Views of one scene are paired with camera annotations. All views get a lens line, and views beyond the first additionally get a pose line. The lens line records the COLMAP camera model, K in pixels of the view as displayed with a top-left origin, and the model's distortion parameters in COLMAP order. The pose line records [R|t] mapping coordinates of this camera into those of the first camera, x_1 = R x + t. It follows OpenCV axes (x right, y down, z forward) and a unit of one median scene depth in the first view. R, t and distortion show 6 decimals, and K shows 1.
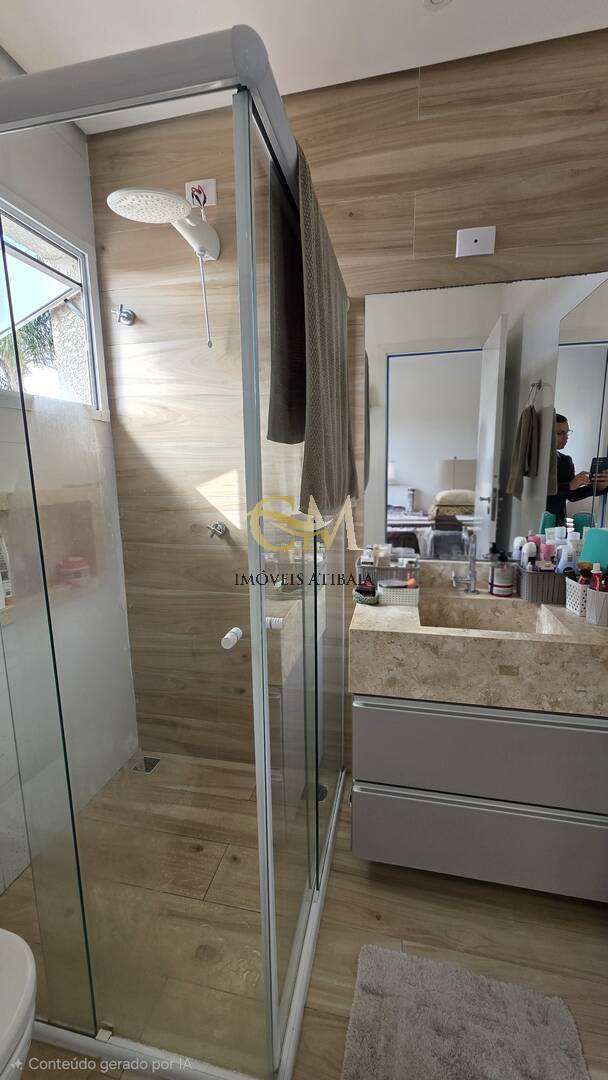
lens RADIAL K [[430.0, 0, 308.6], [0, 430.0, 540.0], [0, 0, 1]] dist [0.005716, 0.000123]
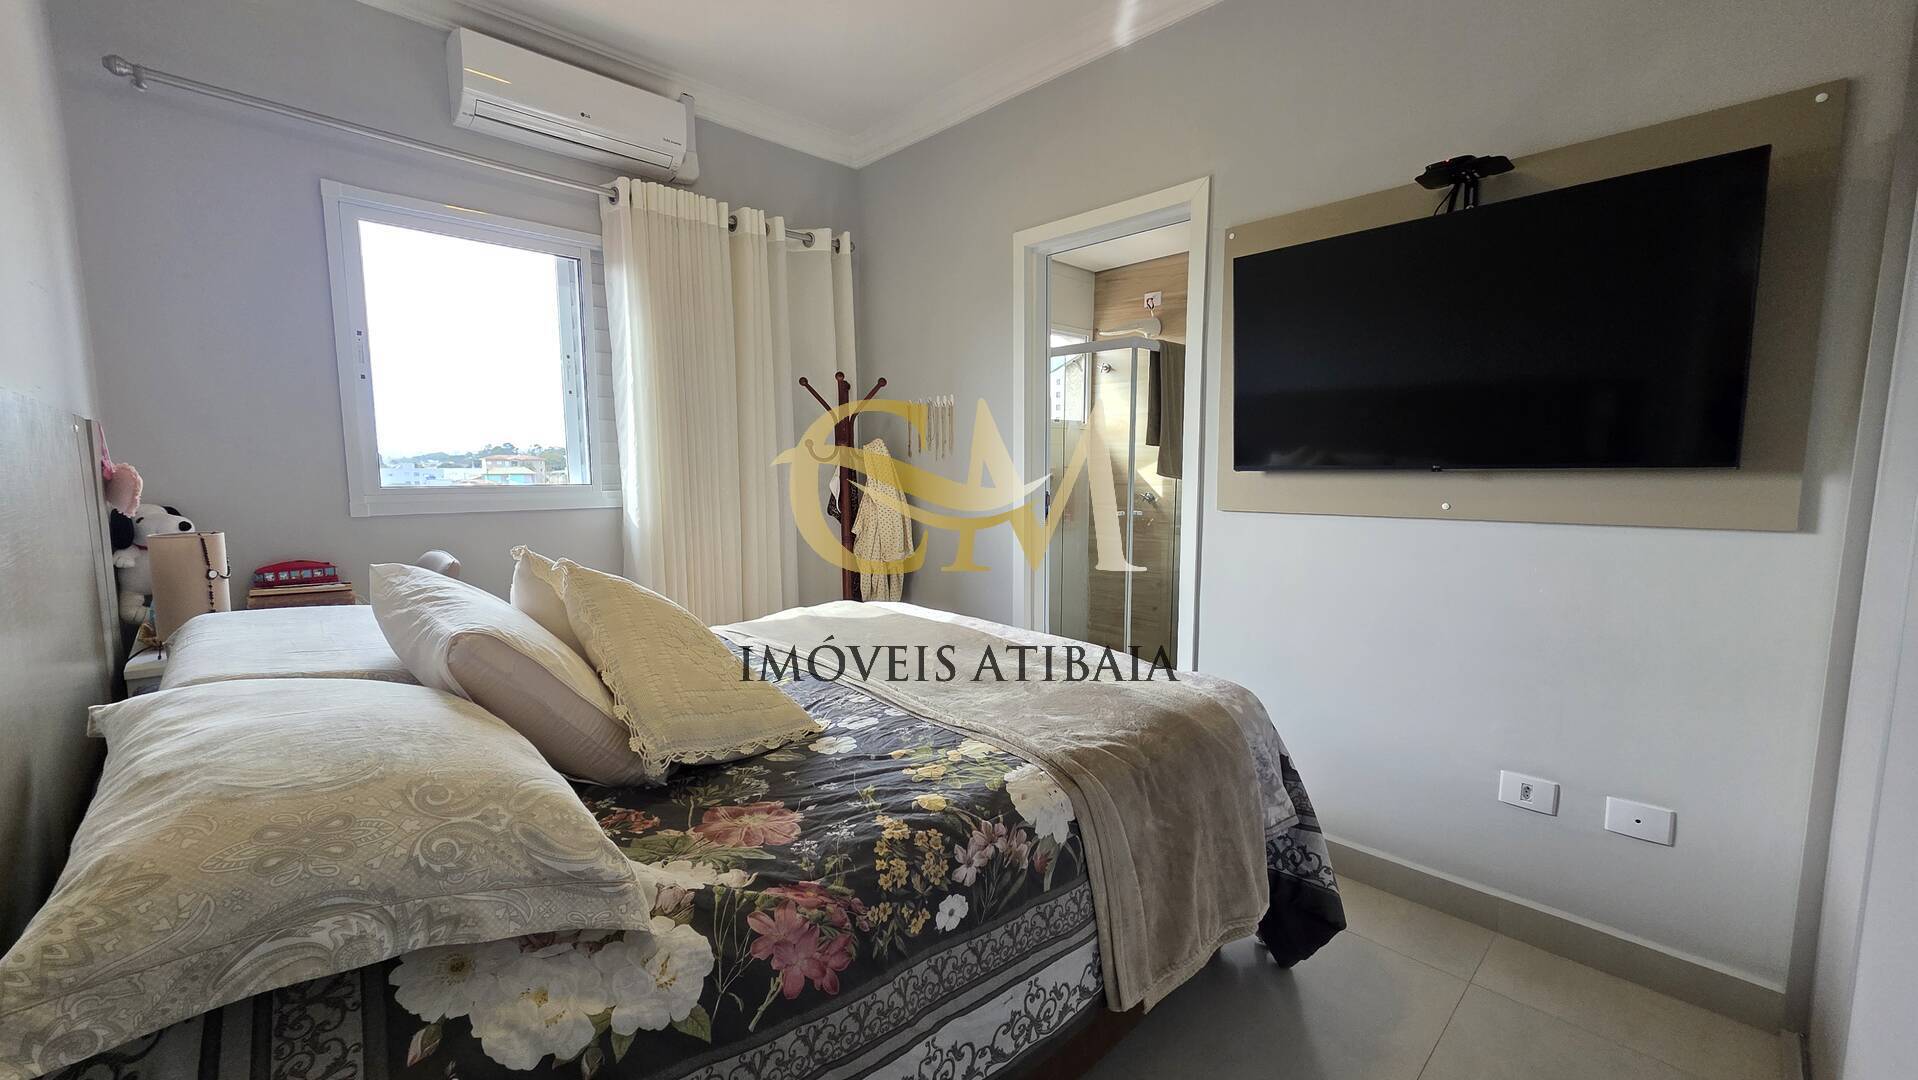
lens RADIAL K [[763.7, 0, 961.9], [0, 763.7, 551.9], [0, 0, 1]] dist [0.005716, 0.000123]
pose [[0.833687, 0.075666, -0.547029, 0.965298], [-0.105033, 0.994213, -0.022553, 0.391234], [0.542156, 0.076258, 0.836810, -2.115978]]
